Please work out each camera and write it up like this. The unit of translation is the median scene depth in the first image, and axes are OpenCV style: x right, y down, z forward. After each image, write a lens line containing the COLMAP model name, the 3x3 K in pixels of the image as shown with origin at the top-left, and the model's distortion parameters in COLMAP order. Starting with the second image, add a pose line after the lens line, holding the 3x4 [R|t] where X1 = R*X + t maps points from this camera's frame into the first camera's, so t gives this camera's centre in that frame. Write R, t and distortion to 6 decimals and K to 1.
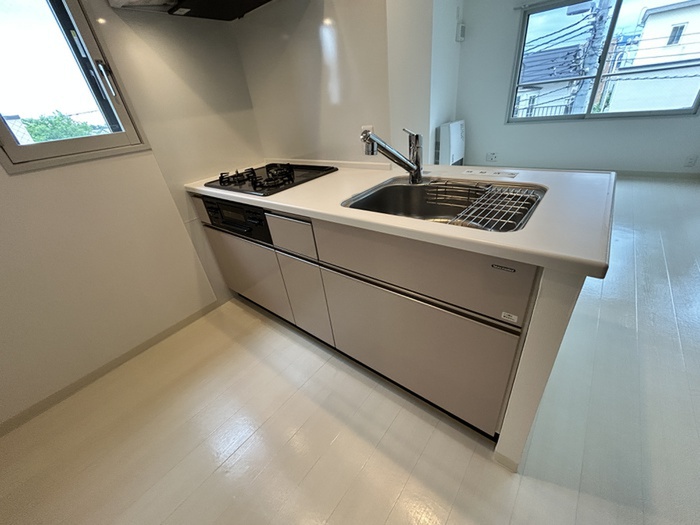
lens RADIAL K [[281.7, 0, 350.0], [0, 281.7, 262.5], [0, 0, 1]] dist [0.000060, 0.000059]
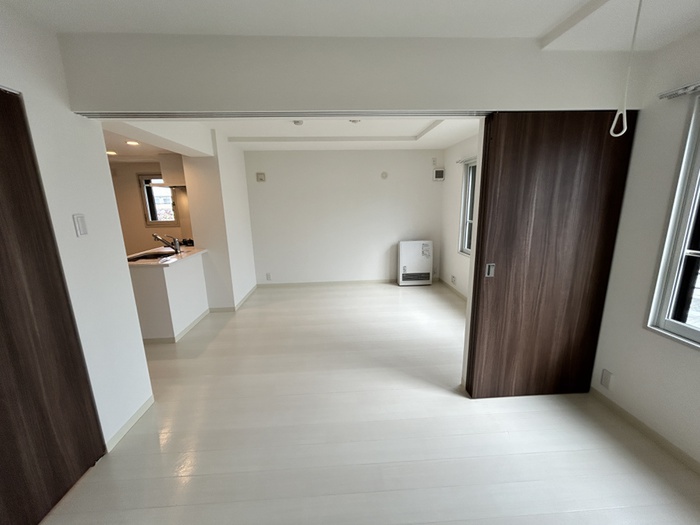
lens RADIAL K [[281.7, 0, 350.0], [0, 281.7, 262.5], [0, 0, 1]] dist [0.000060, 0.000059]
pose [[0.677604, 0.248156, -0.692294, 0.975388], [-0.414444, 0.906488, -0.080715, -0.205344], [0.607526, 0.341610, 0.717087, 0.033475]]
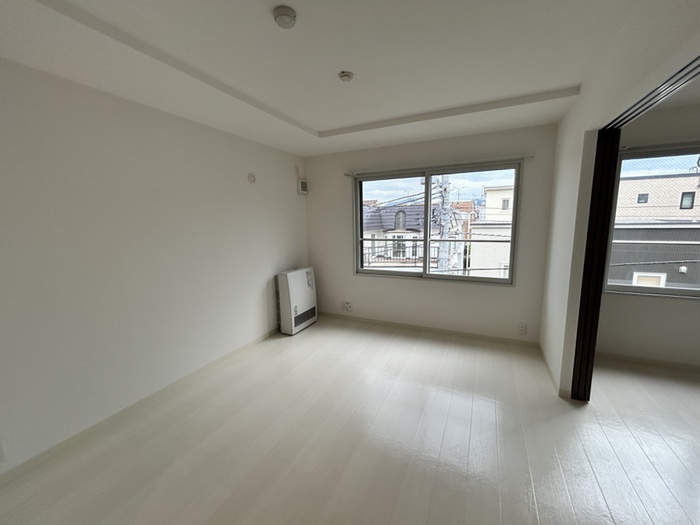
lens RADIAL K [[281.7, 0, 350.0], [0, 281.7, 262.5], [0, 0, 1]] dist [0.000060, 0.000059]
pose [[0.967538, 0.055131, 0.246641, 0.299647], [0.042459, 0.926586, -0.373678, -0.178967], [-0.249135, 0.372020, 0.894166, 0.160399]]
